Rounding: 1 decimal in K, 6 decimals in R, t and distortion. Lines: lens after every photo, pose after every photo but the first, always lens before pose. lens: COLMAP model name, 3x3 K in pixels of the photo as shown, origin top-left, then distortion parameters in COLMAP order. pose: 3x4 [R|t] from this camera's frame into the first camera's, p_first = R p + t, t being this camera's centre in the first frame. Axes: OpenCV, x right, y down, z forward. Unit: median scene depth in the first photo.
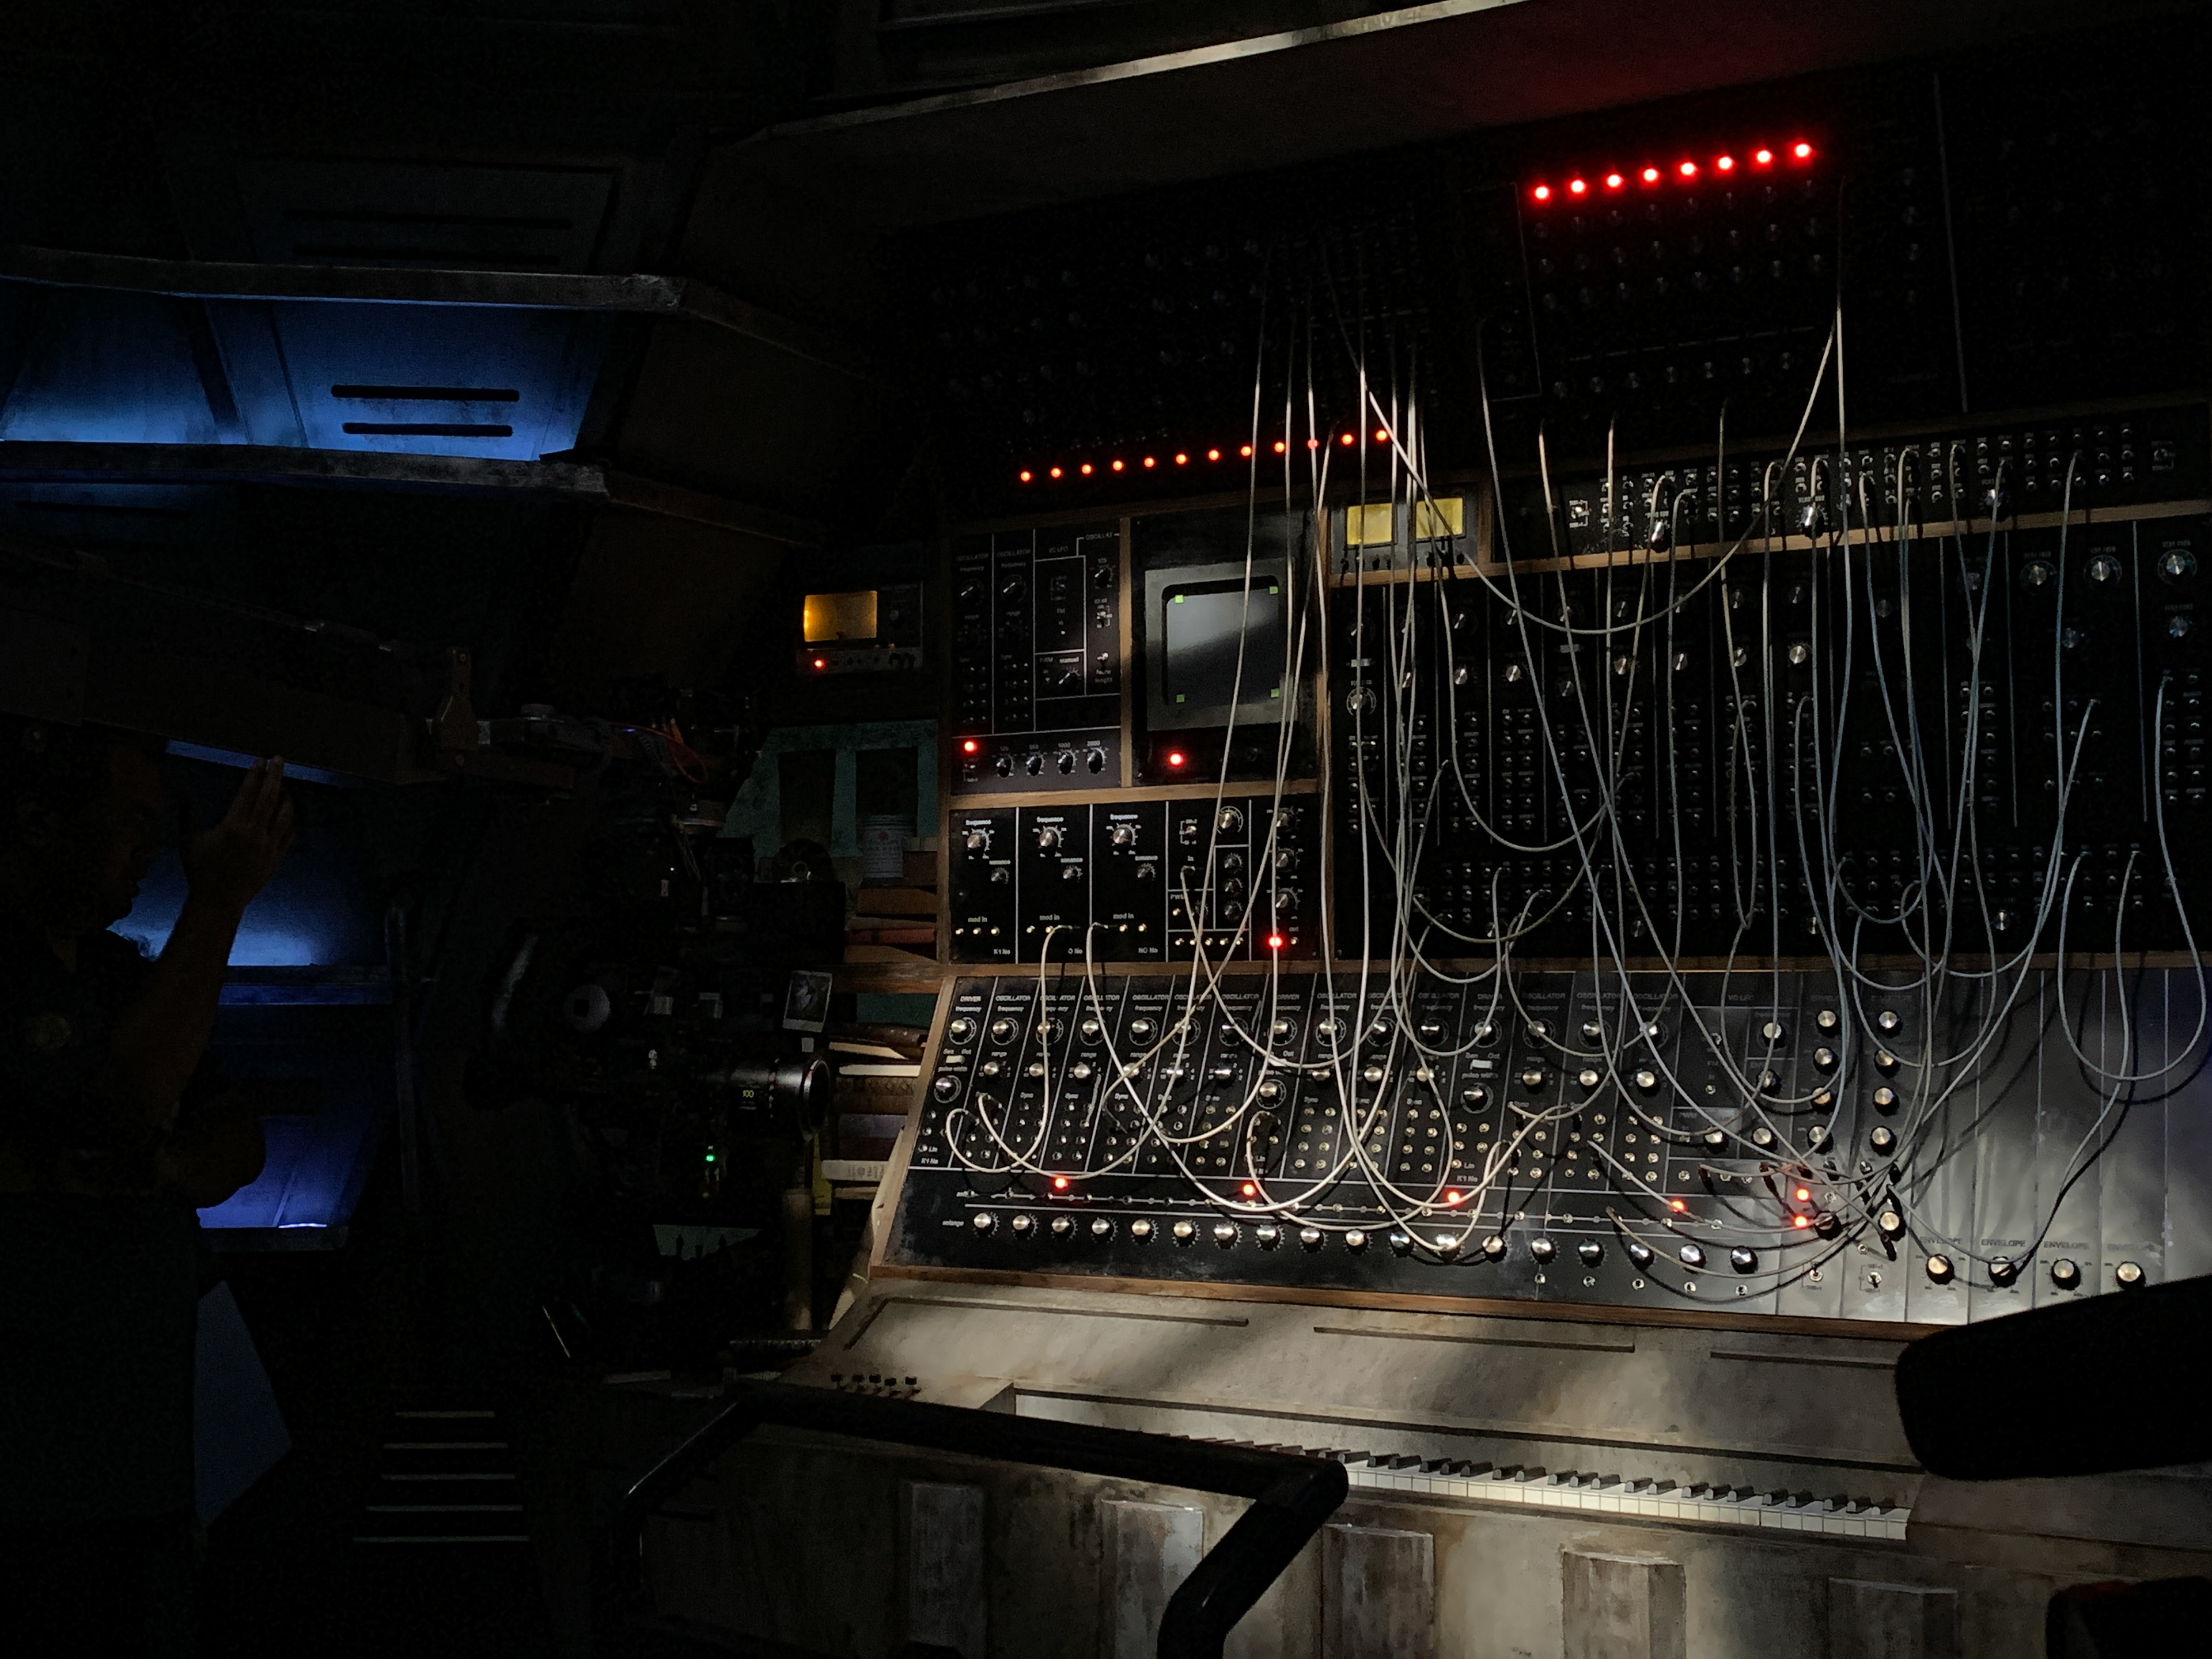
lens RADIAL K [[2544.4, 0, 1110.9], [0, 2544.4, 799.4], [0, 0, 1]] dist [0.258161, -0.770058]
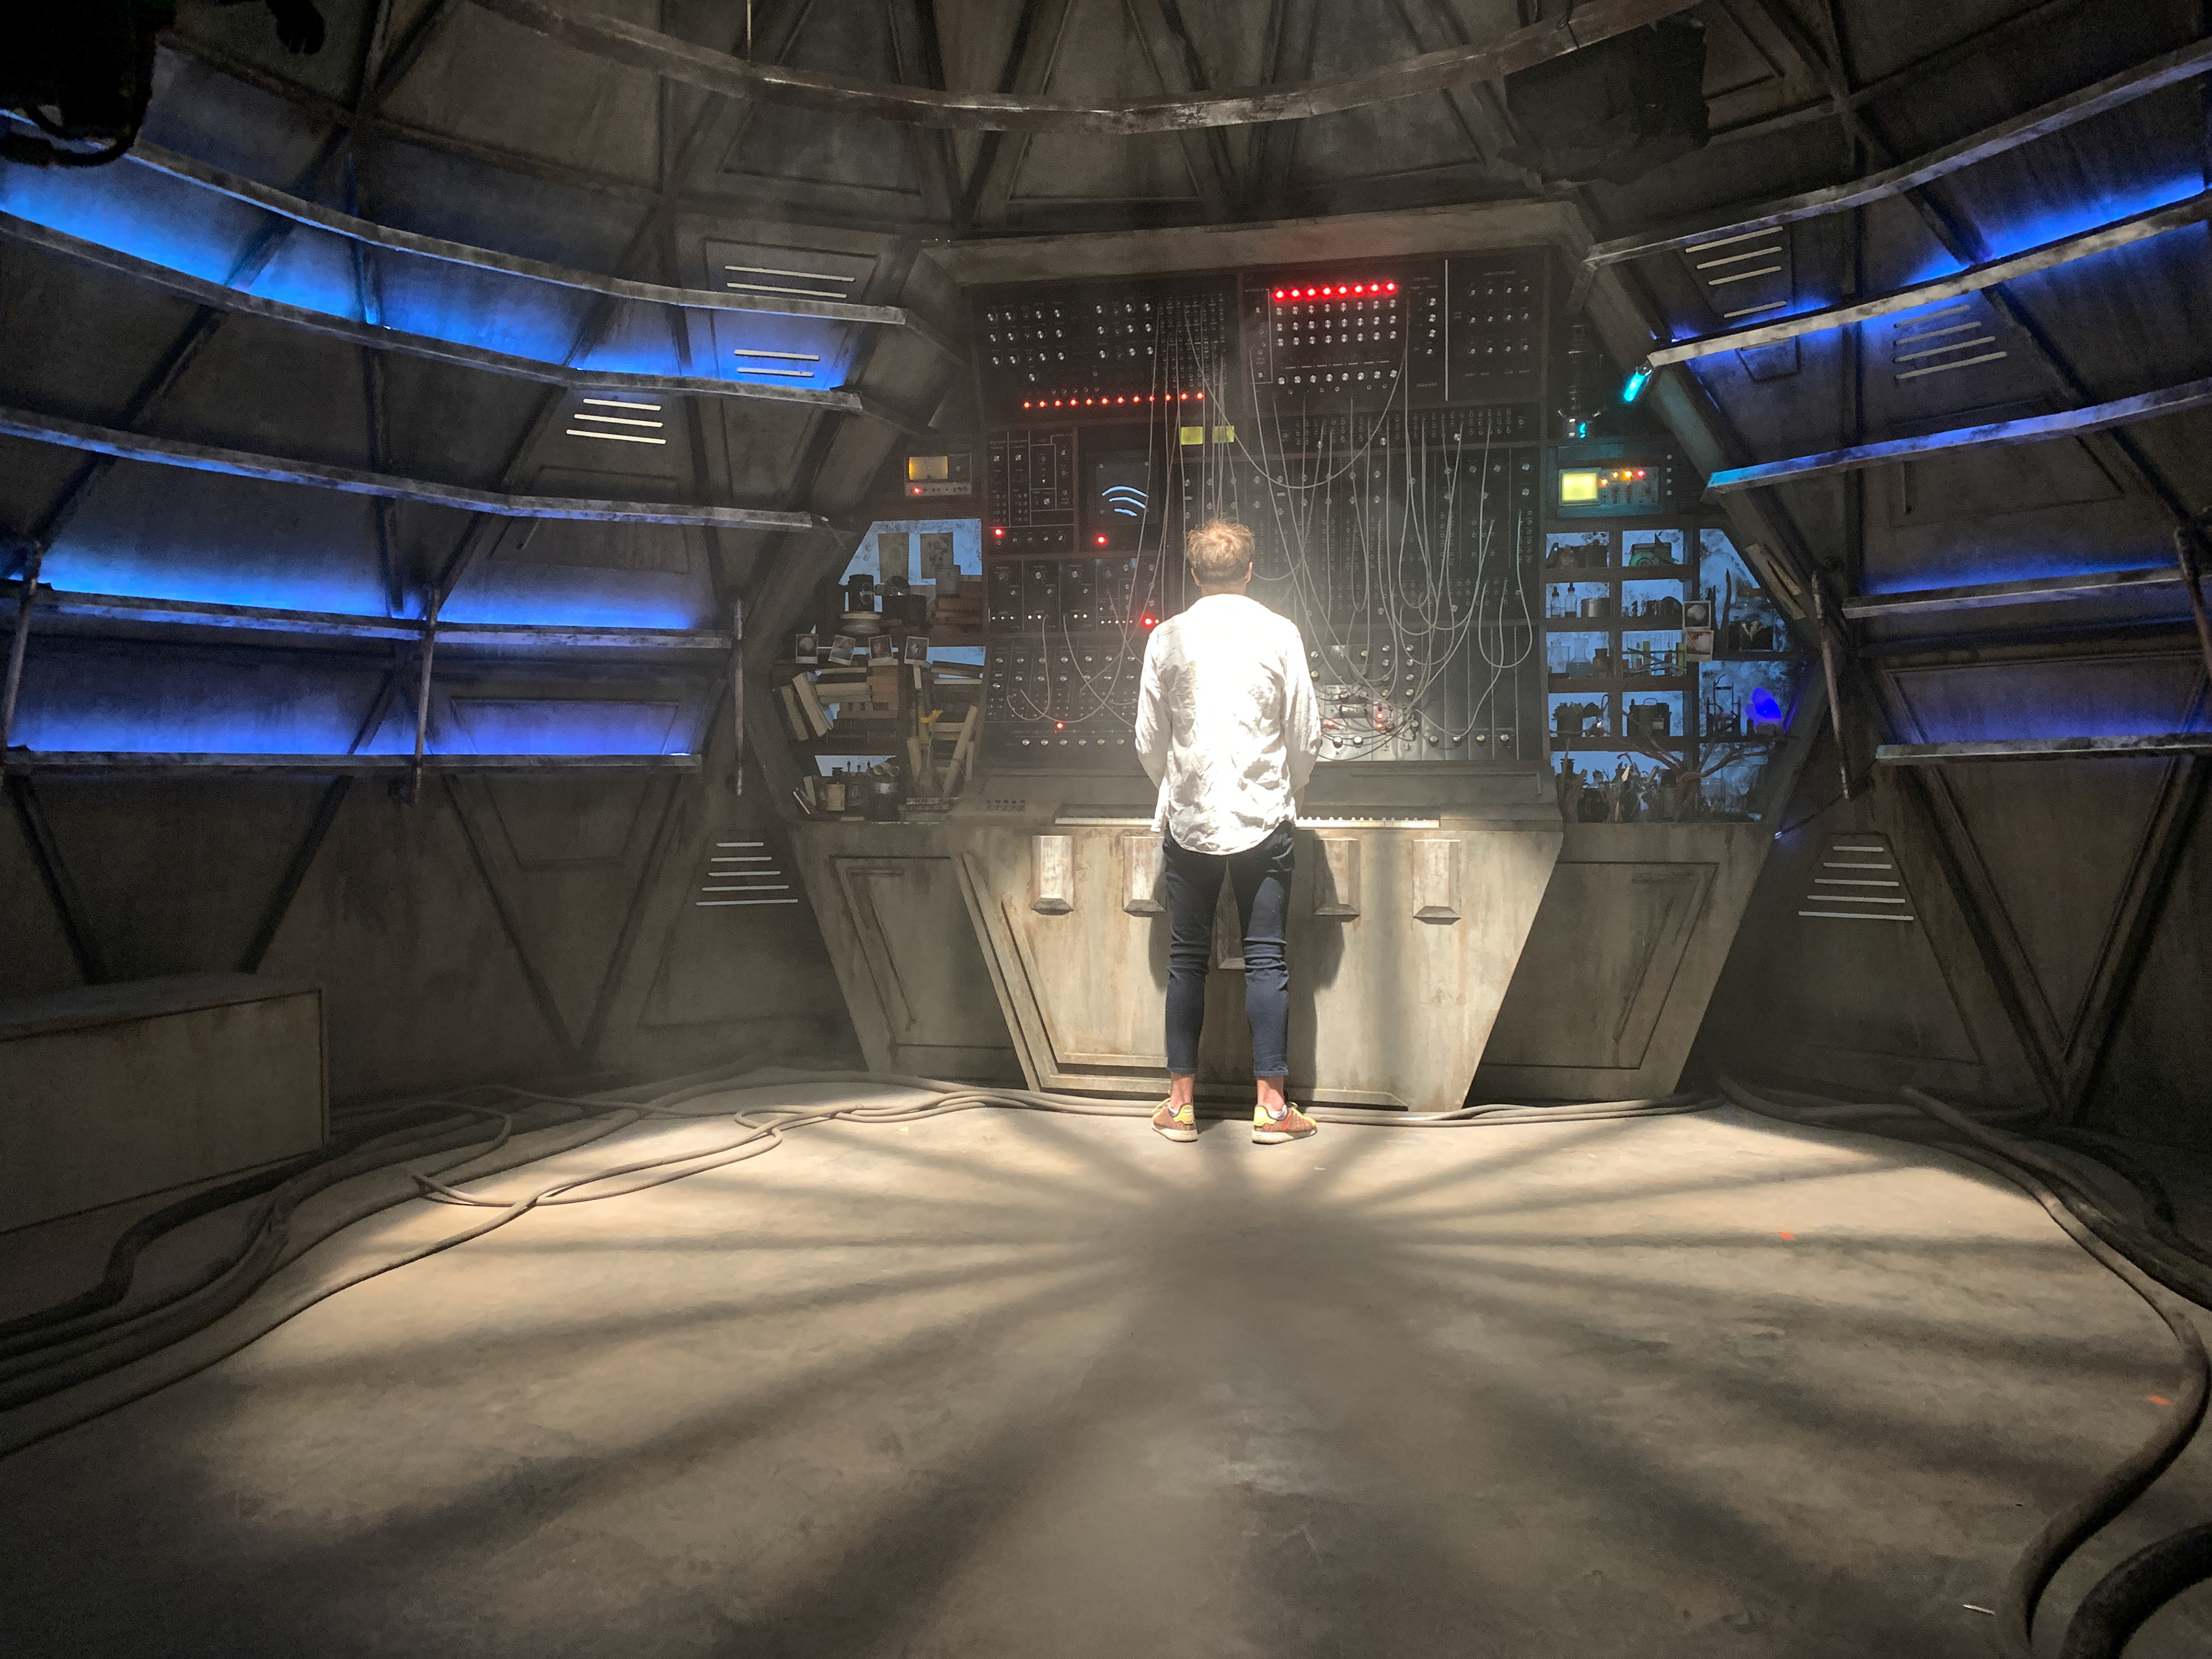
lens RADIAL K [[1698.2, 0, 1081.6], [0, 1698.2, 840.3], [0, 0, 1]] dist [0.101501, -0.070438]
pose [[0.964591, -0.024087, 0.262648, -0.411709], [-0.014344, 0.989556, 0.143431, 0.032692], [-0.263360, -0.142120, 0.954172, -0.487642]]
